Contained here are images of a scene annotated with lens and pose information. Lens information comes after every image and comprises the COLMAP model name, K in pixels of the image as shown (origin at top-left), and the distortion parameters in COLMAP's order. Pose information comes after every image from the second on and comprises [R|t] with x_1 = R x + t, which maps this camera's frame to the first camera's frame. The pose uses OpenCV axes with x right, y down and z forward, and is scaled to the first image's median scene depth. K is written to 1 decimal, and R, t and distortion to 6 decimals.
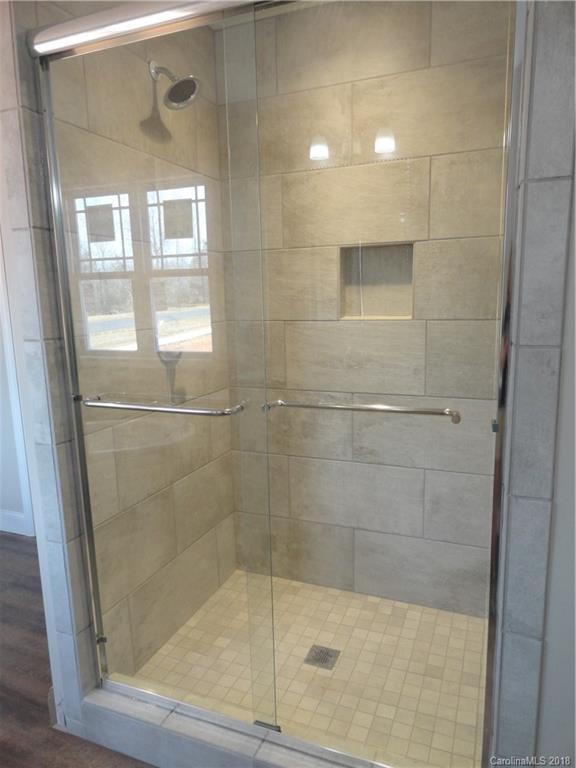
lens RADIAL K [[526.5, 0, 289.8], [0, 526.5, 387.5], [0, 0, 1]] dist [-0.003758, 0.007138]
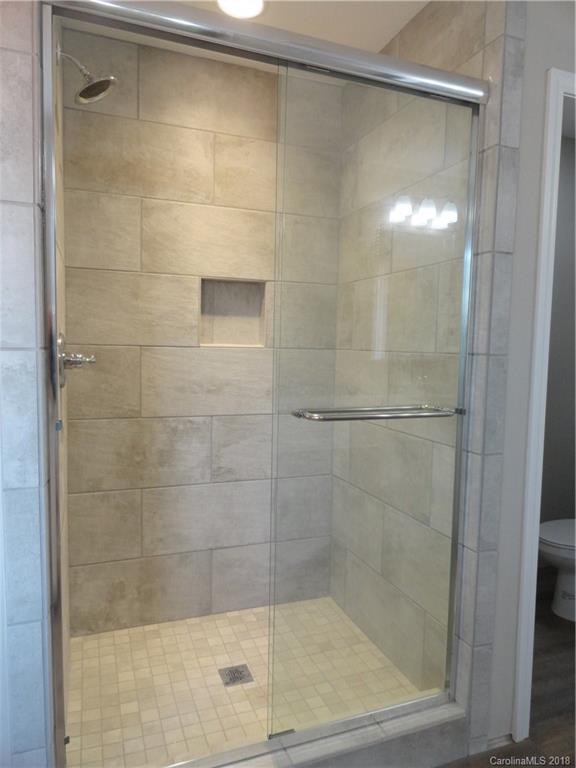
lens RADIAL K [[526.5, 0, 287.8], [0, 526.5, 387.6], [0, 0, 1]] dist [-0.003758, 0.007138]
pose [[0.732083, -0.017309, 0.680996, -0.483452], [0.077998, 0.995233, -0.058553, 0.026901], [-0.676736, 0.095982, 0.729943, 0.128531]]
